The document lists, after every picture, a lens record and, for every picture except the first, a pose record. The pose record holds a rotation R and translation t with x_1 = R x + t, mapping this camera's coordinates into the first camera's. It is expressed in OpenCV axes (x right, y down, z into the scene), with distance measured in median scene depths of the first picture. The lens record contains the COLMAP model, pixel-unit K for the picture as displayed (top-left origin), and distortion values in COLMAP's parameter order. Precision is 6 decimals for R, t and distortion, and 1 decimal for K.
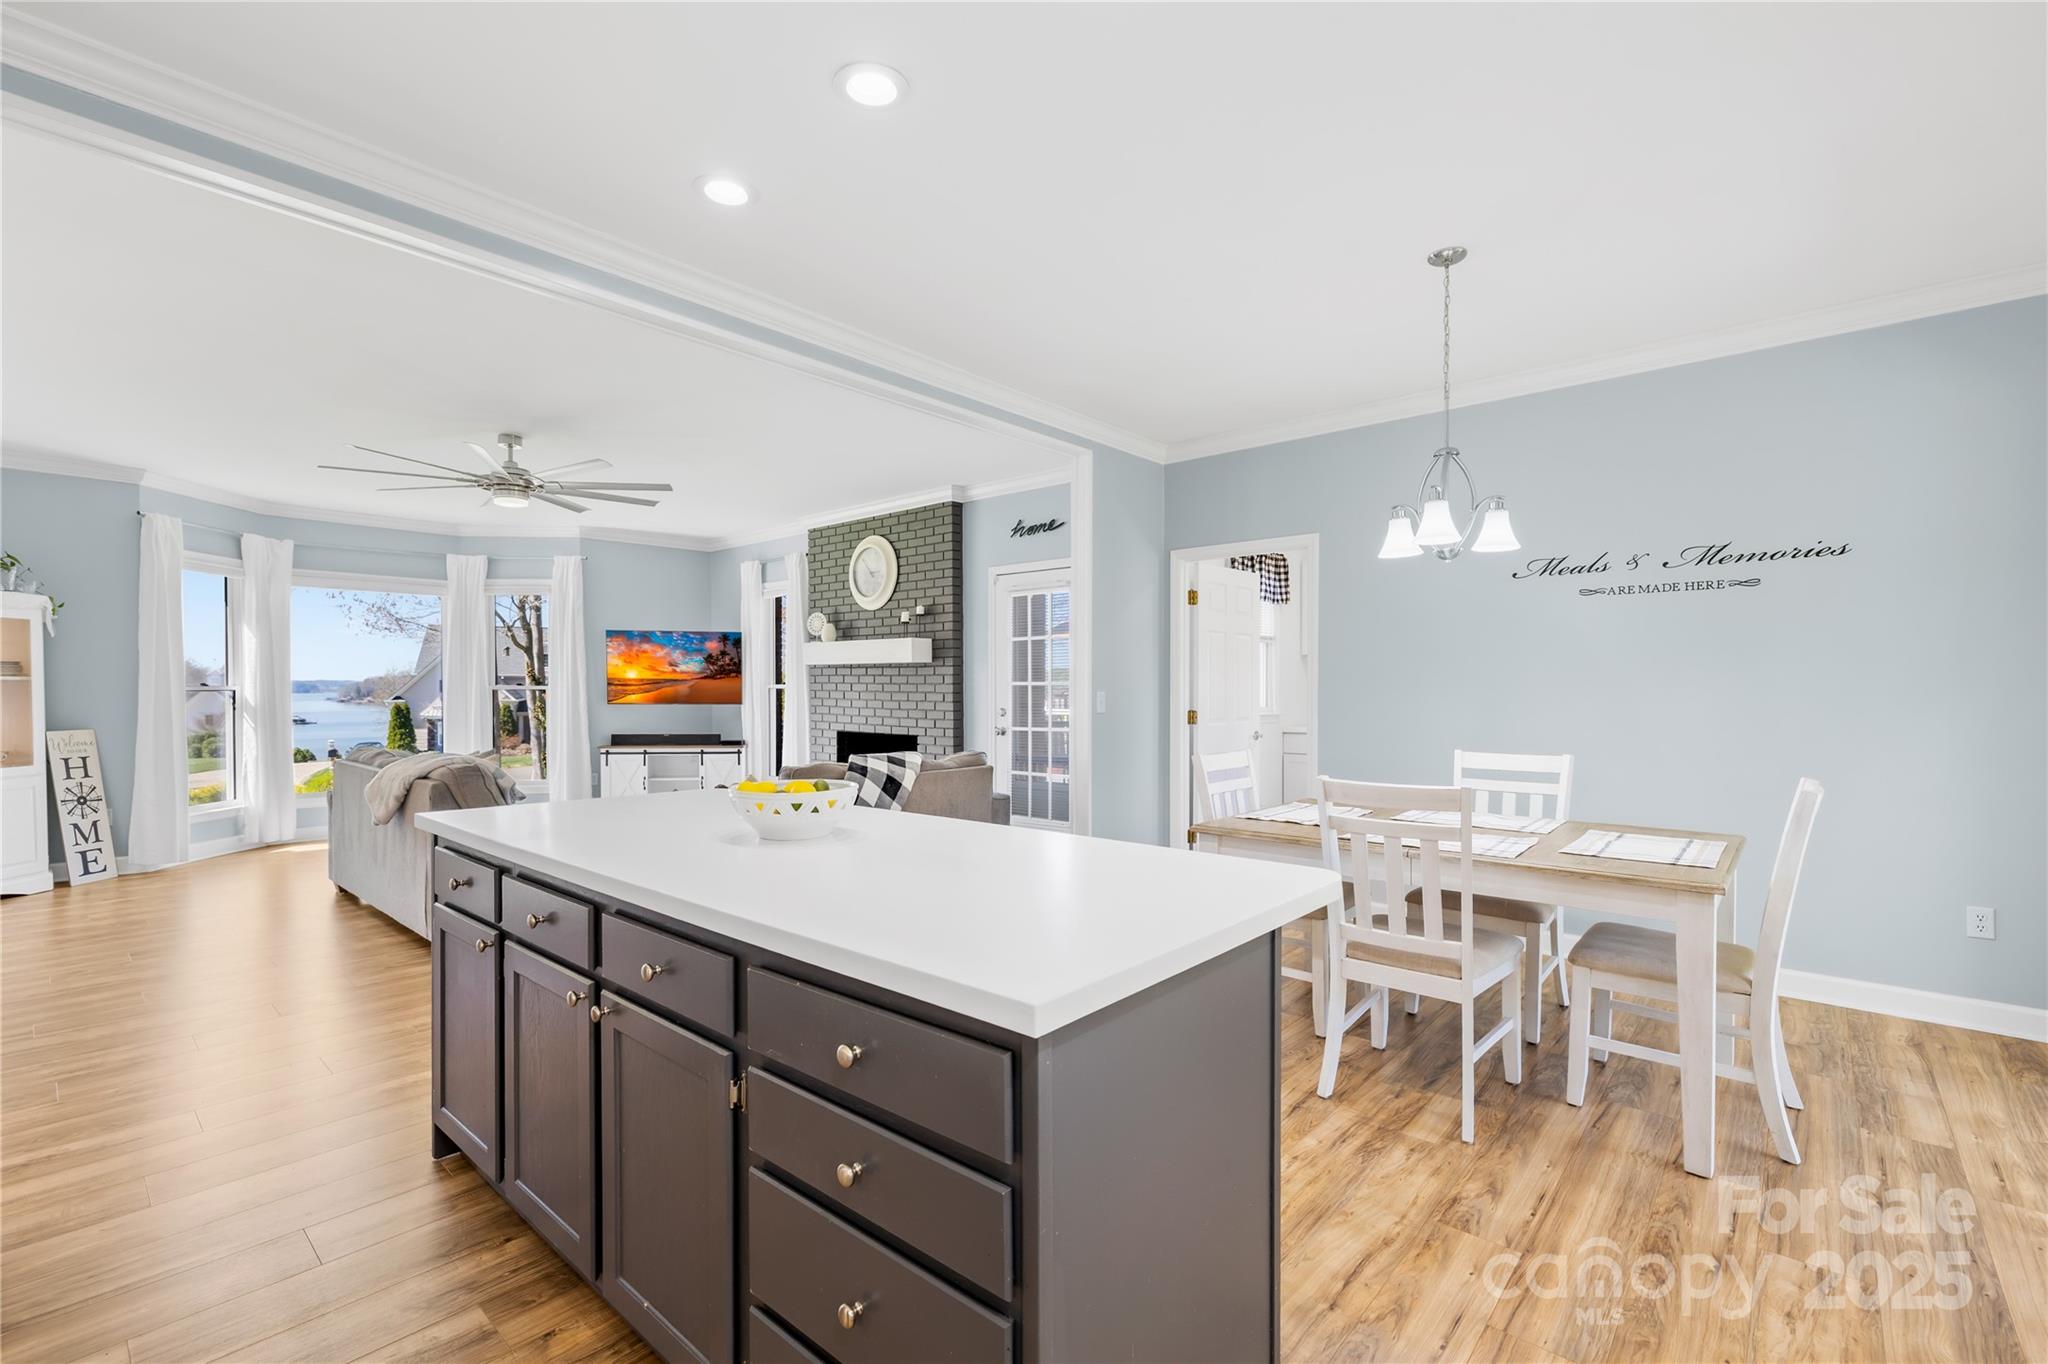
lens RADIAL K [[878.3, 0, 1024.4], [0, 878.3, 696.3], [0, 0, 1]] dist [-0.001739, 0.000970]
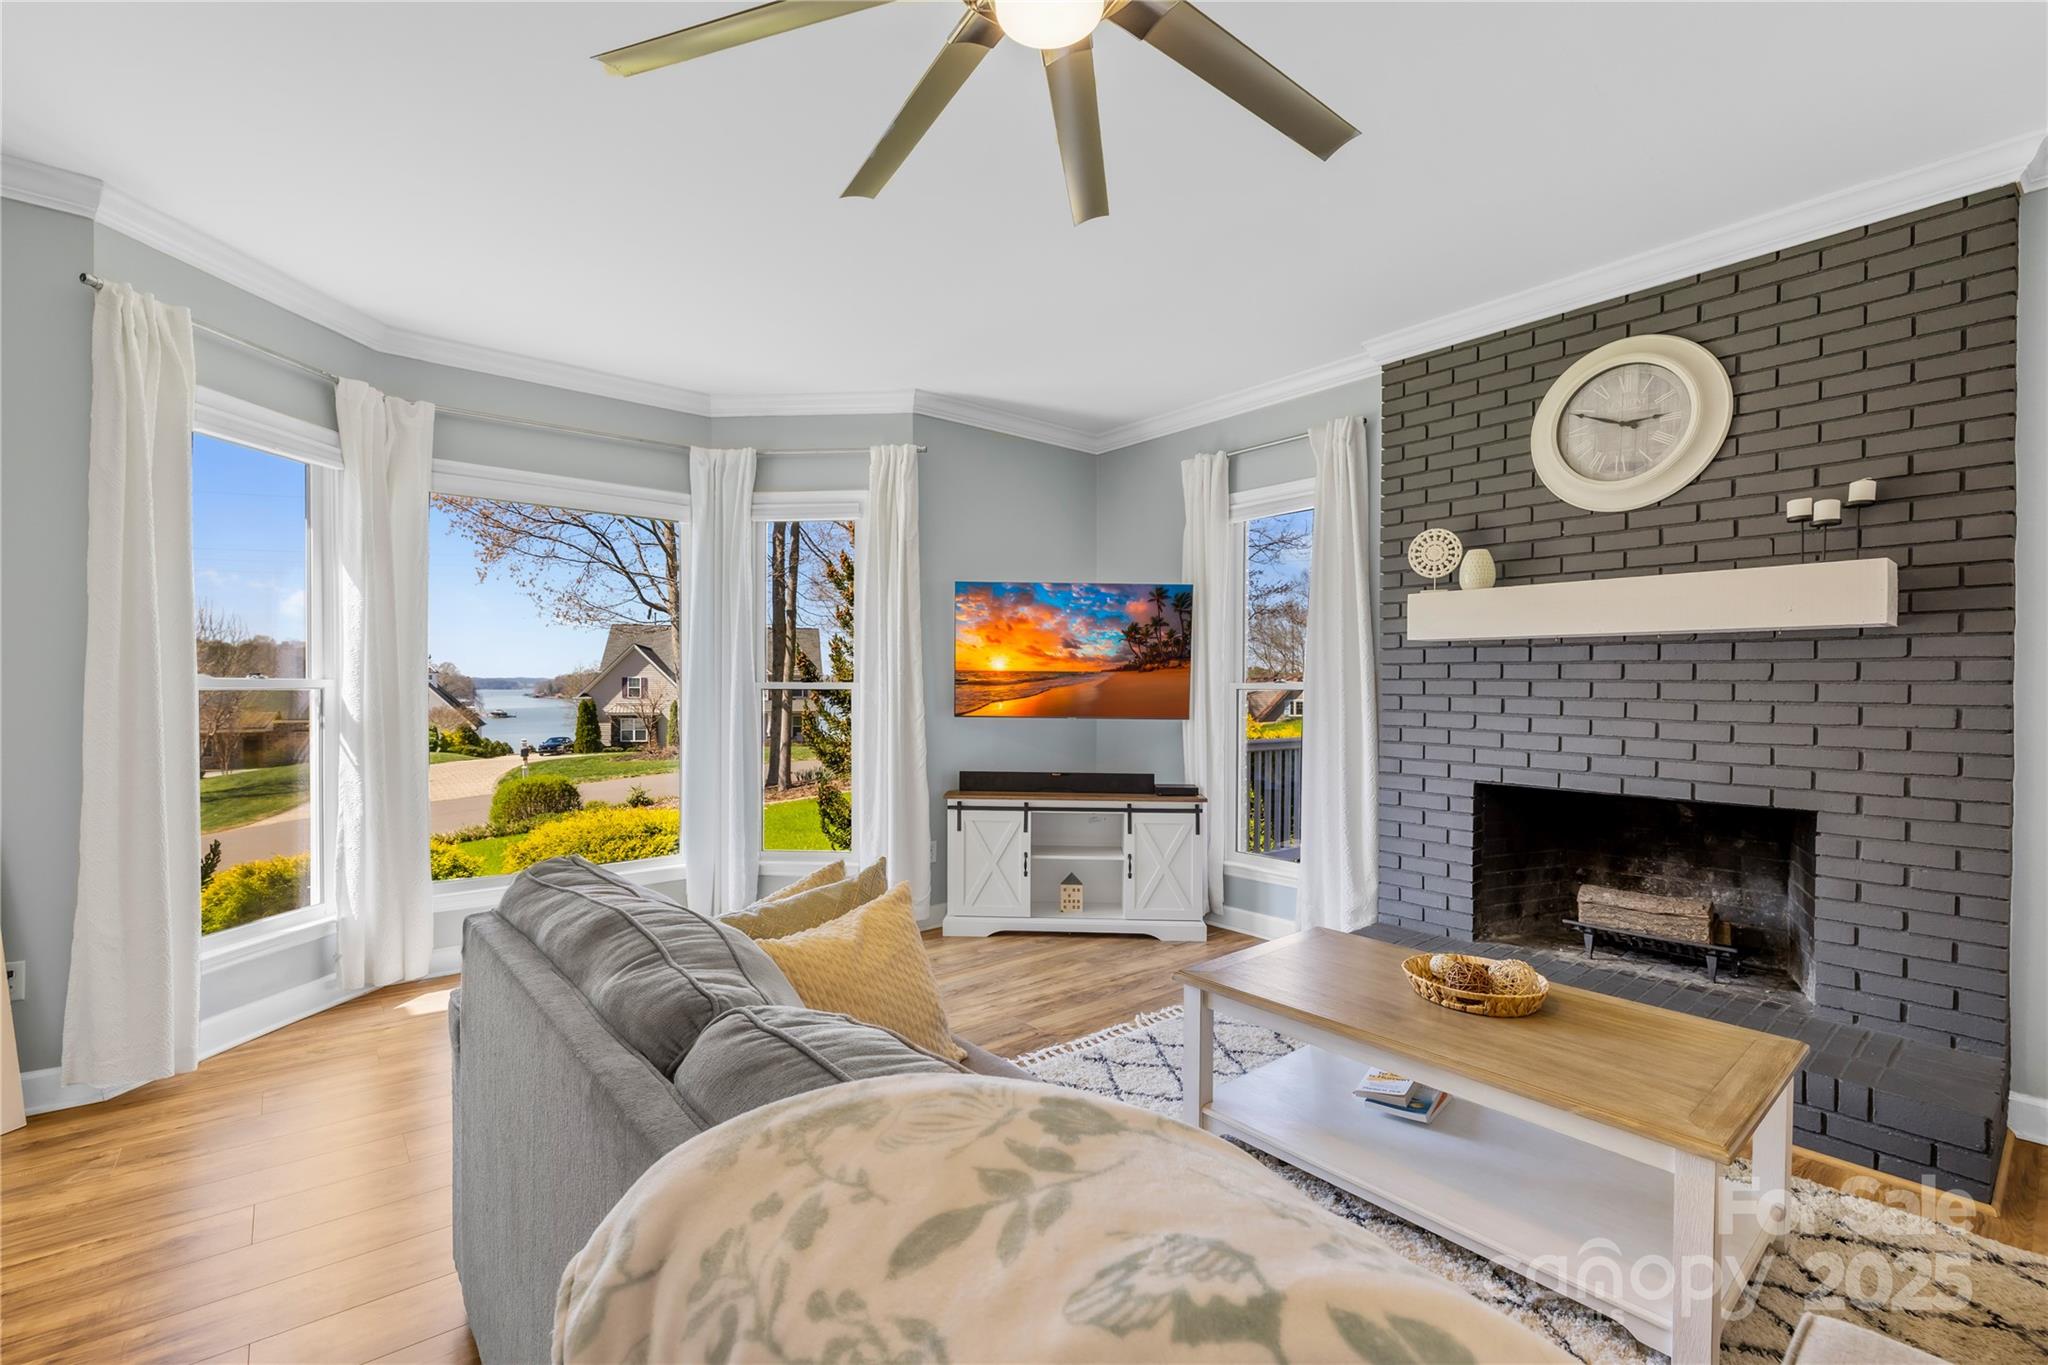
lens RADIAL K [[878.3, 0, 1025.5], [0, 878.3, 693.1], [0, 0, 1]] dist [-0.001739, 0.000970]
pose [[0.988258, 0.006277, -0.152667, -0.350175], [-0.006755, 0.999974, -0.002612, -0.004649], [0.152647, 0.003613, 0.988274, 0.466472]]
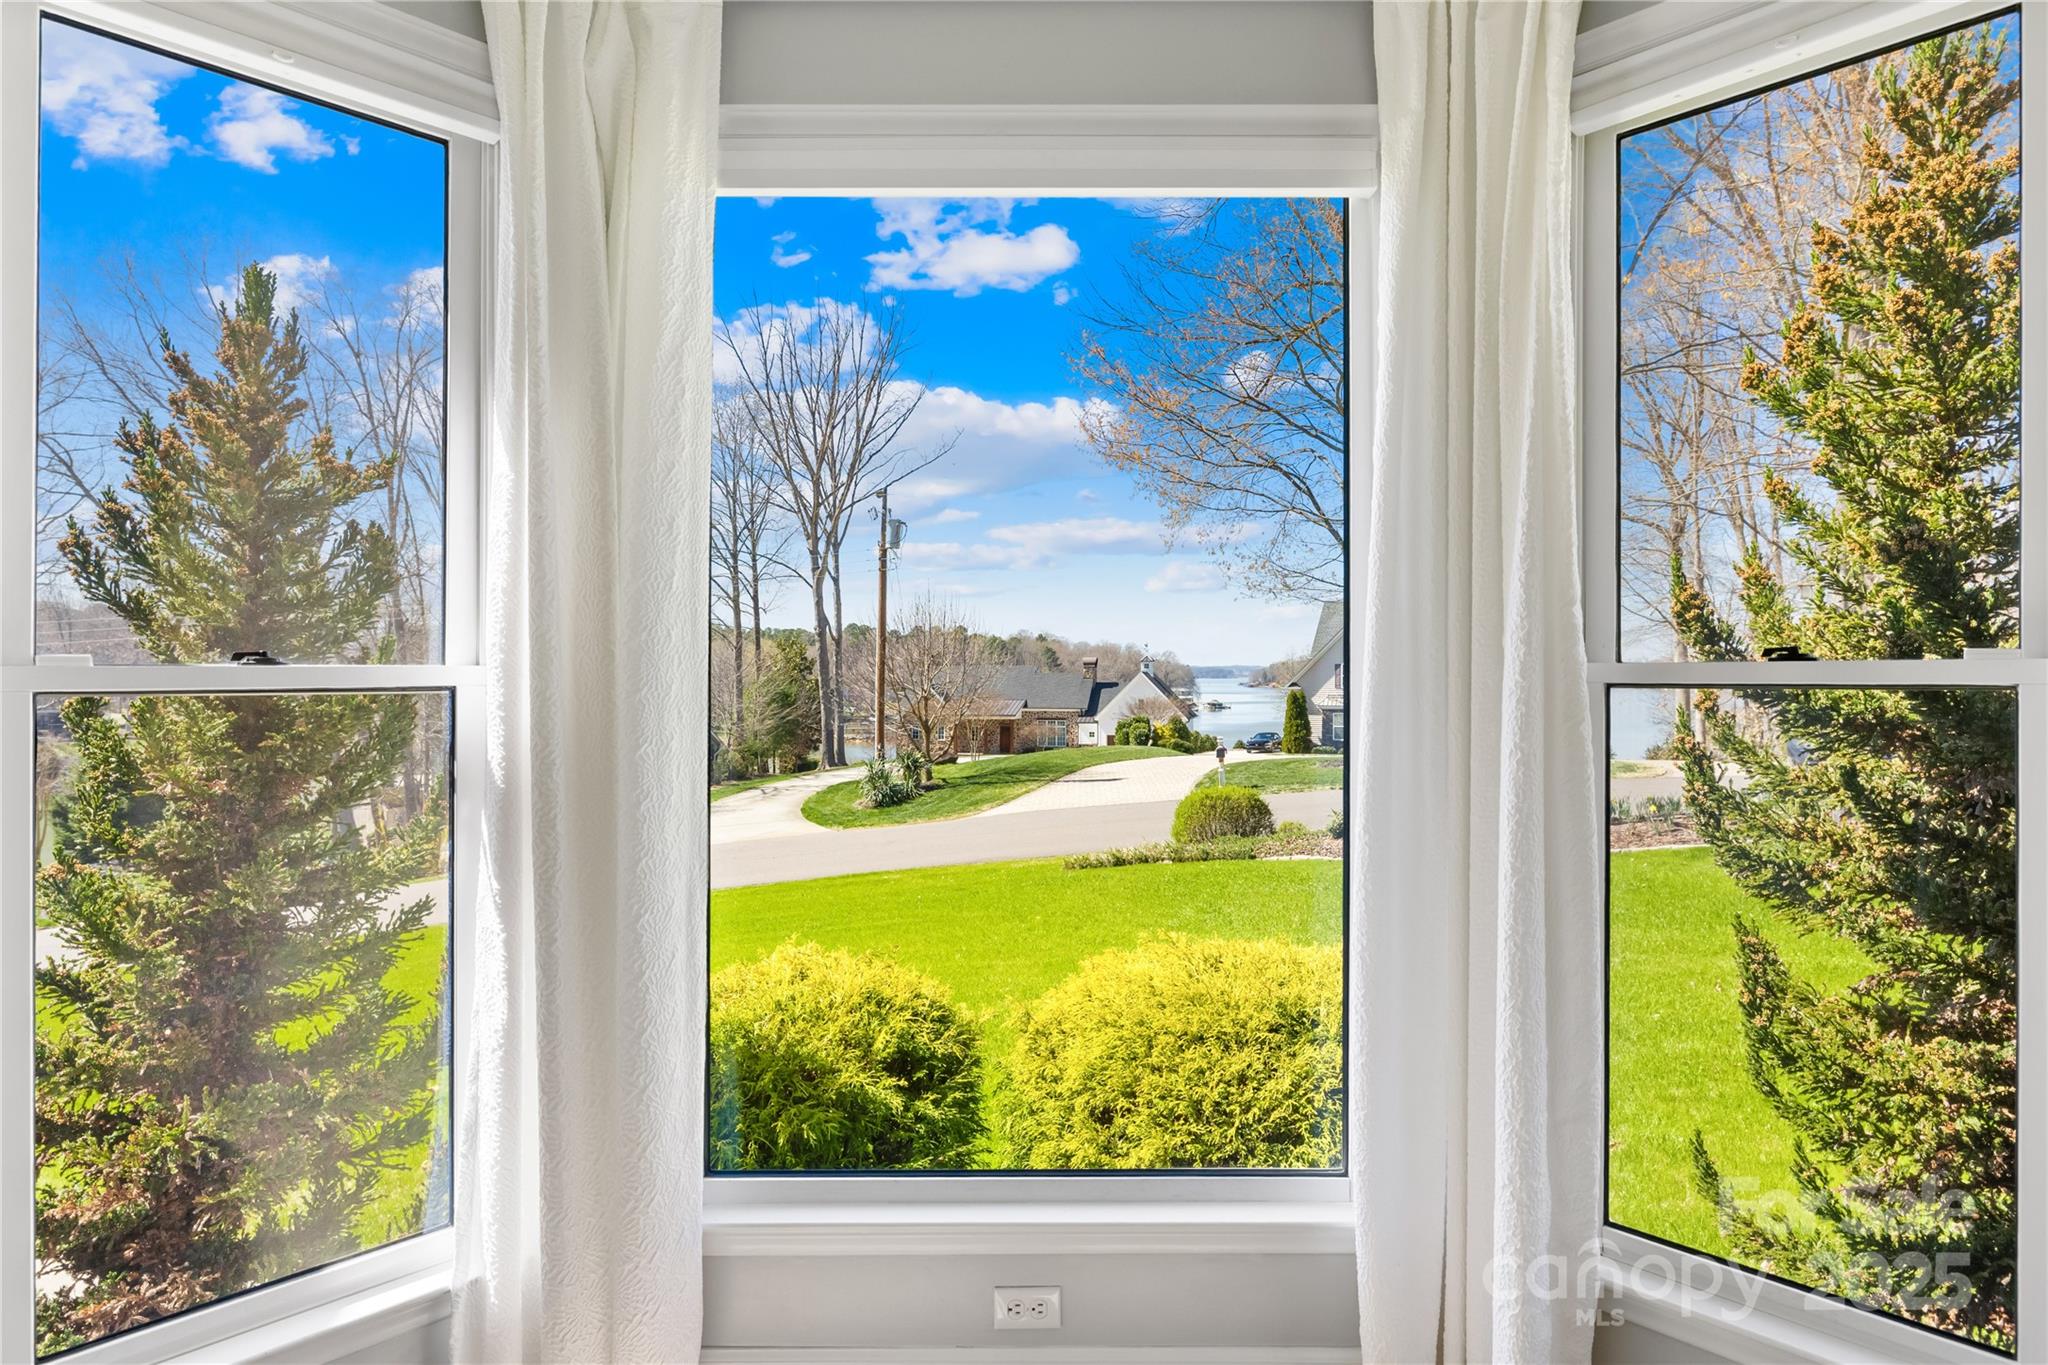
lens RADIAL K [[1064.8, 0, 1042.1], [0, 1064.8, 688.4], [0, 0, 1]] dist [-0.004483, -0.000314]
pose [[0.655875, 0.011580, -0.754781, -0.517194], [-0.008066, 0.999933, 0.008332, -0.007279], [0.754826, 0.000623, 0.655925, 0.775379]]
